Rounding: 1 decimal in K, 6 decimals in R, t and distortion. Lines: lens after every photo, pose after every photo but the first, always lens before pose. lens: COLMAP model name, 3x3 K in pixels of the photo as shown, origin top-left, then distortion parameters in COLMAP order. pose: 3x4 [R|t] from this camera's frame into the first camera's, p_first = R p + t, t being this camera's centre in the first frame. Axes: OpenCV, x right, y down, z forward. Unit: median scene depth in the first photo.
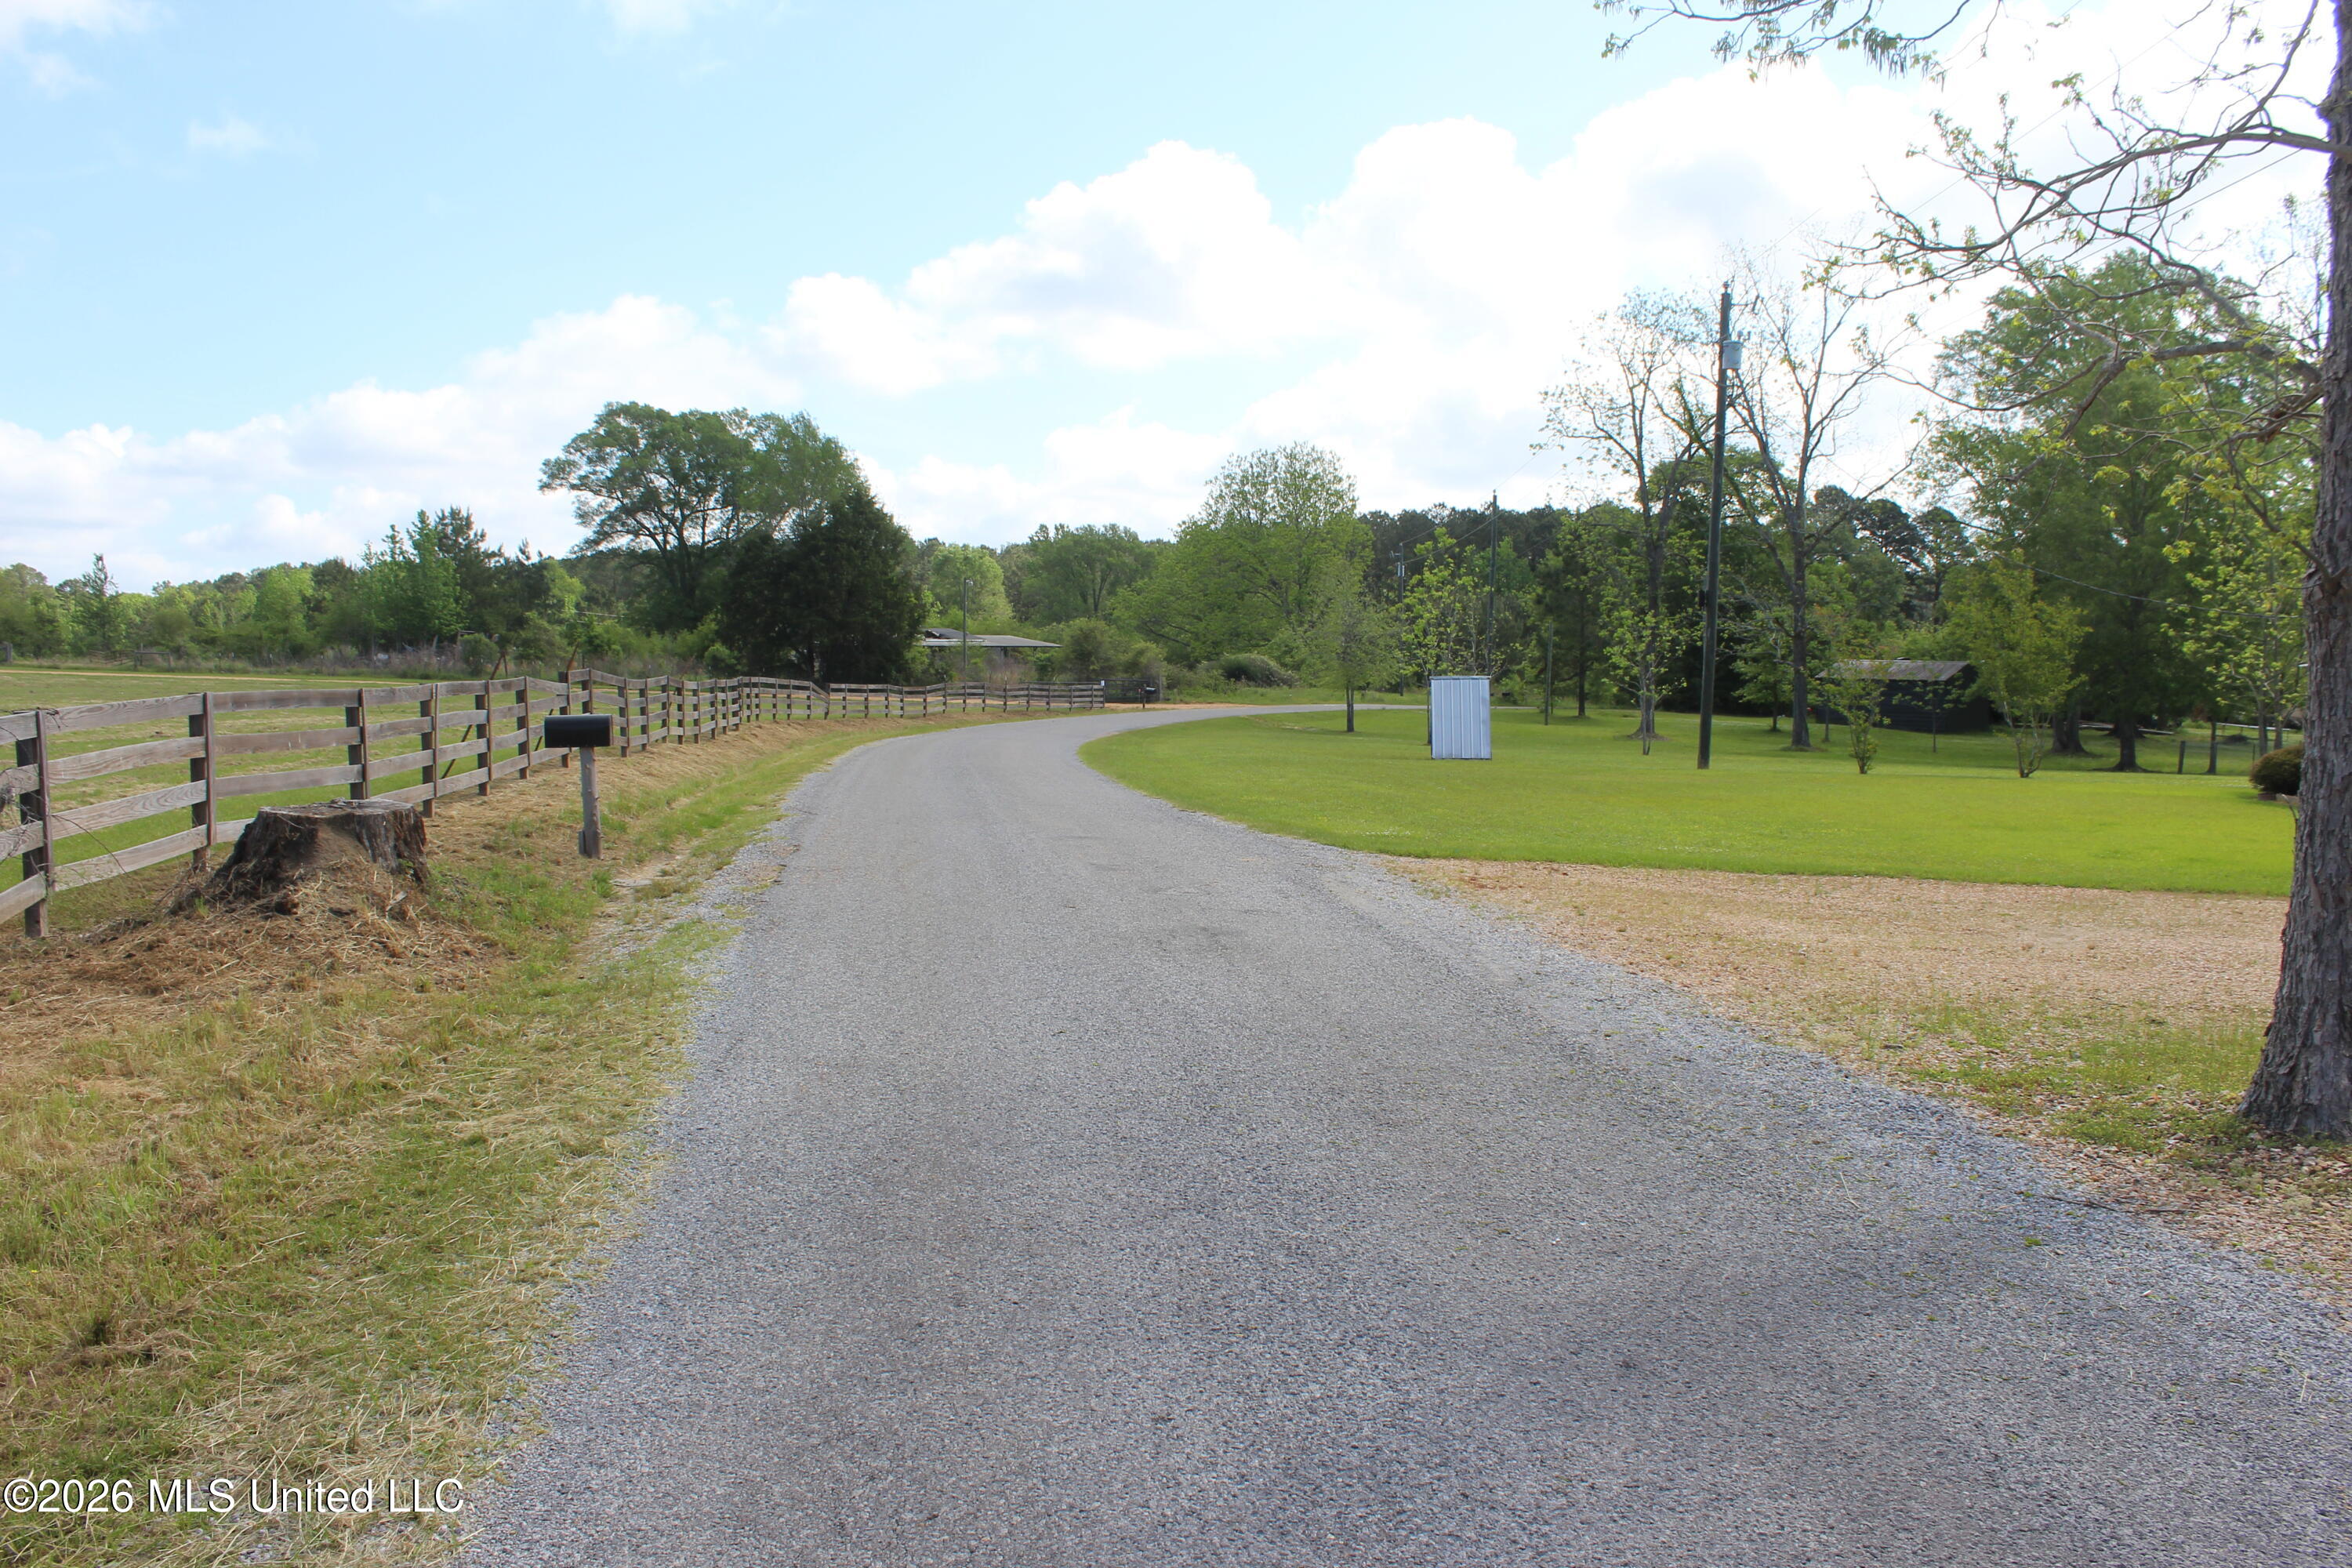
lens RADIAL K [[1978.5, 0, 1185.9], [0, 1978.5, 772.7], [0, 0, 1]] dist [-0.145061, 0.096992]
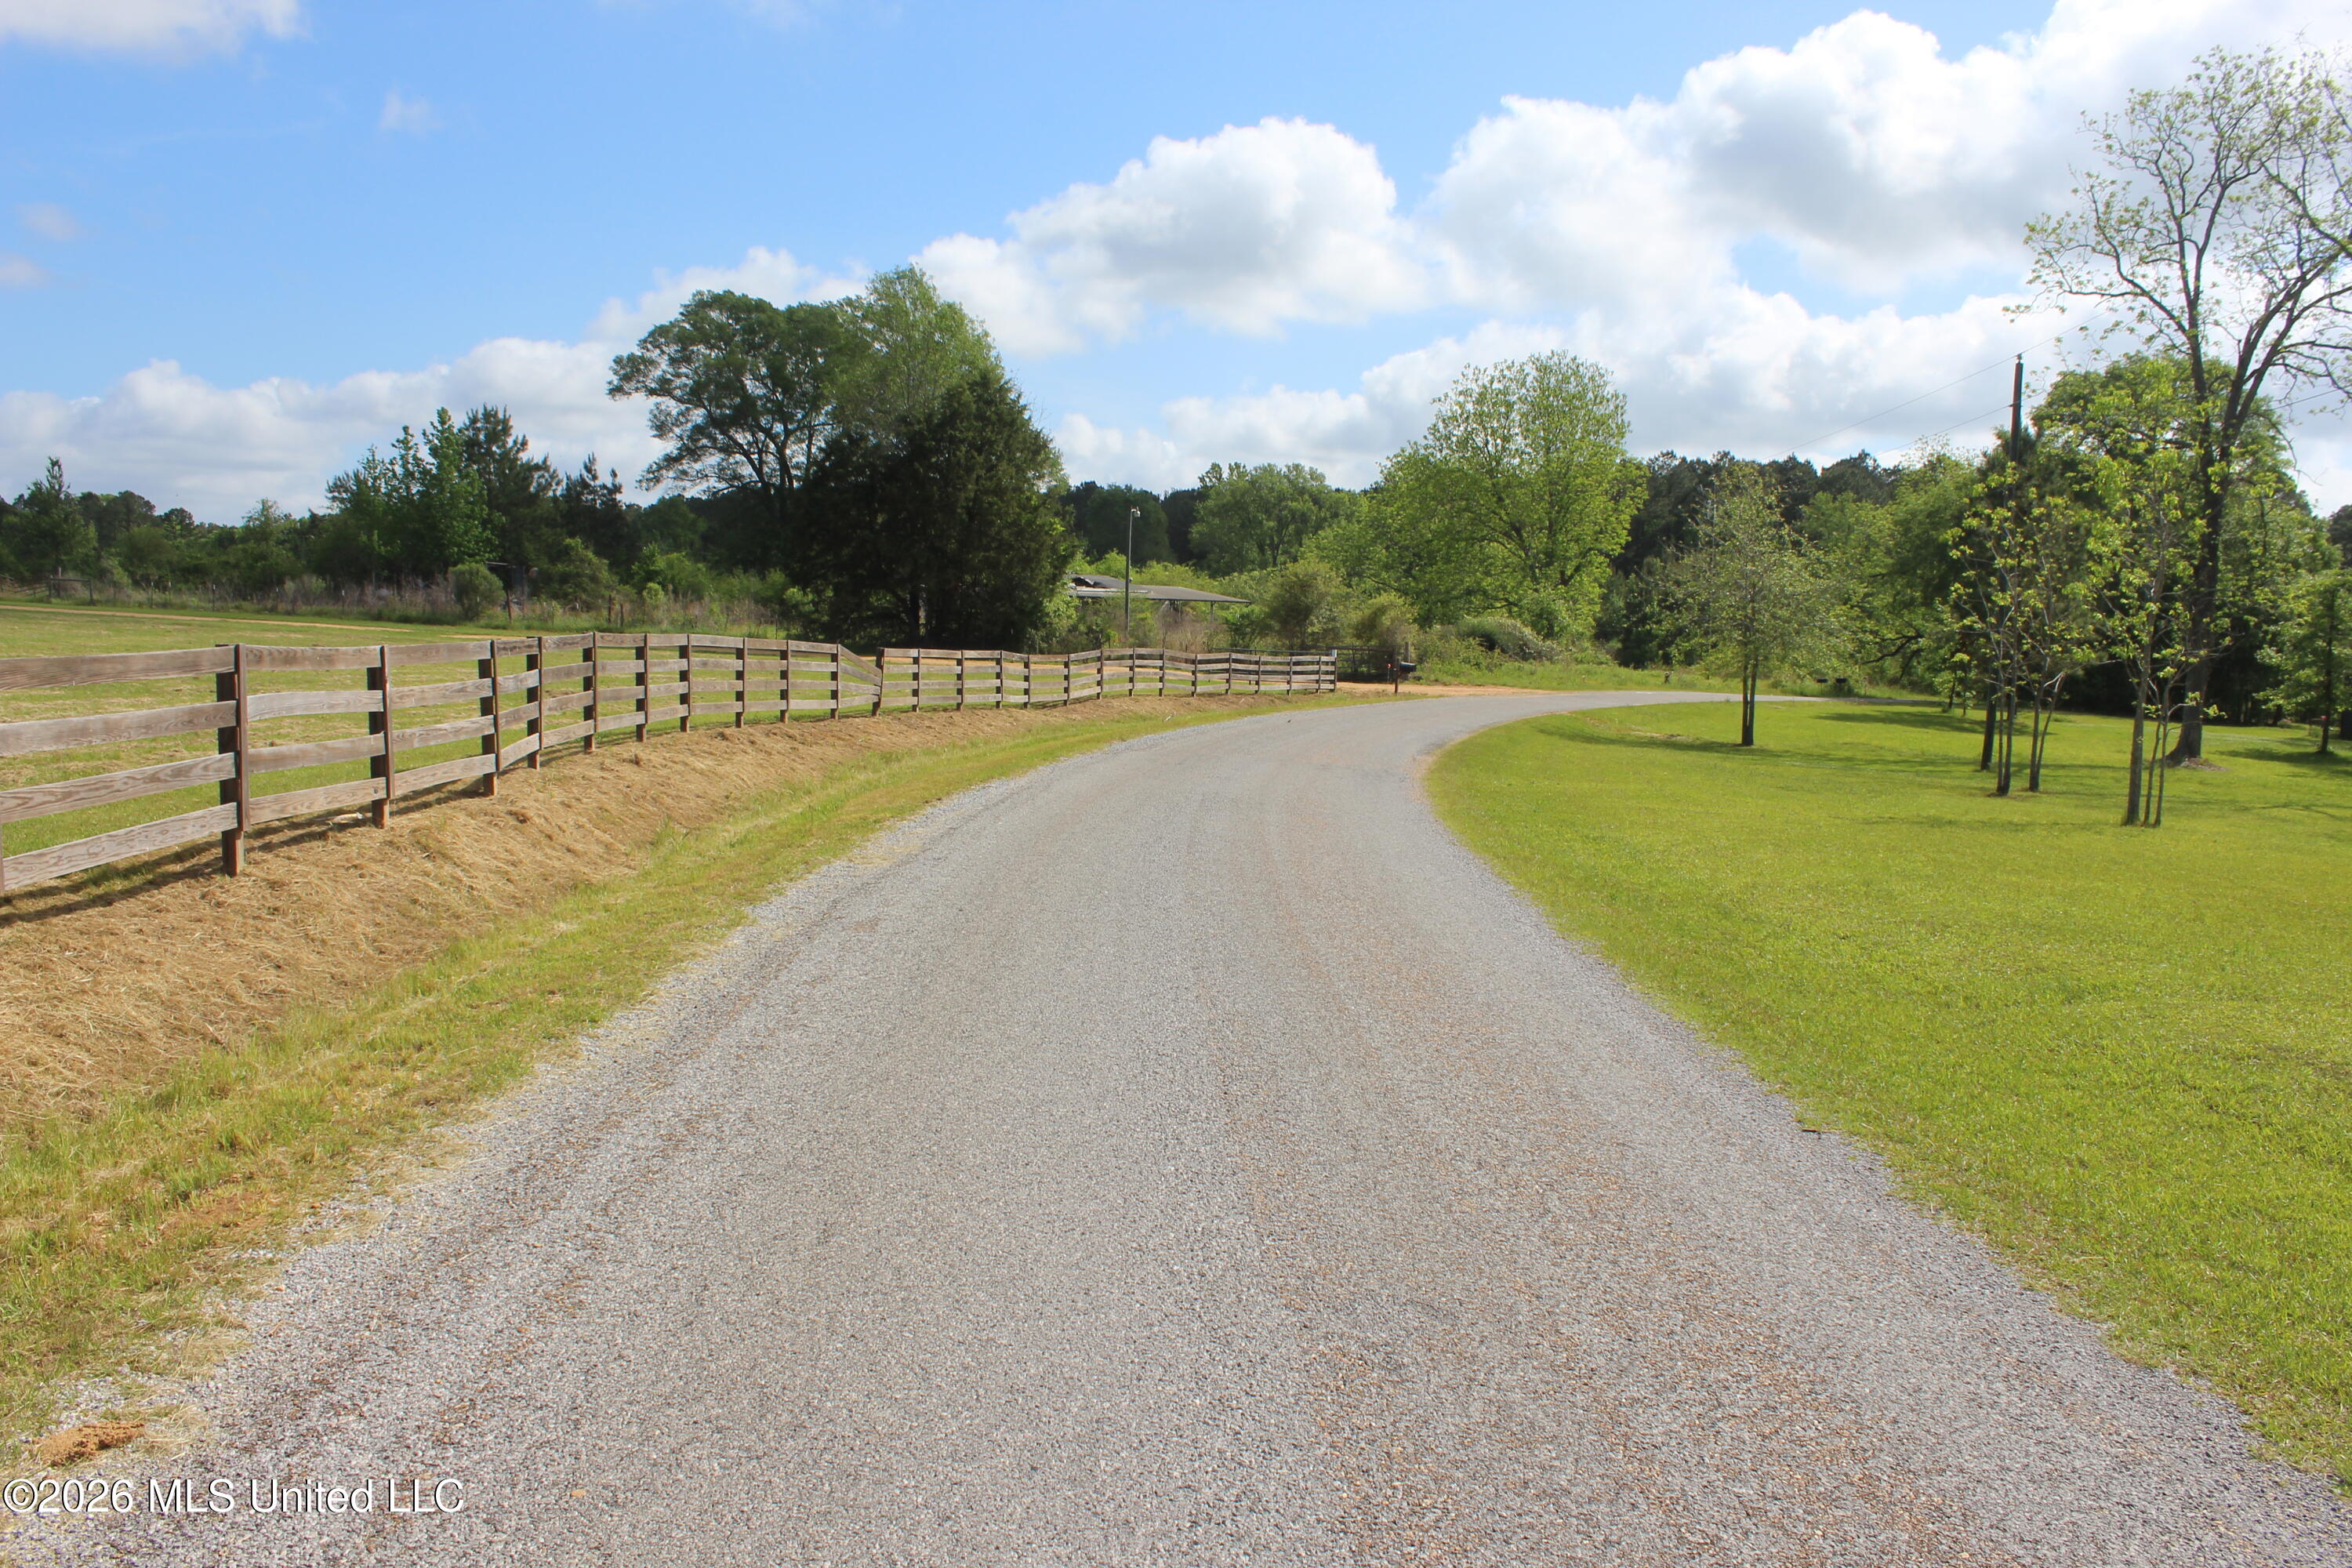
lens RADIAL K [[1978.5, 0, 1173.6], [0, 1978.5, 785.9], [0, 0, 1]] dist [-0.145061, 0.096992]
pose [[0.996204, 0.032523, -0.080740, -0.027189], [-0.030414, 0.999167, 0.027217, -0.011347], [0.081558, -0.024658, 0.996364, 0.218111]]
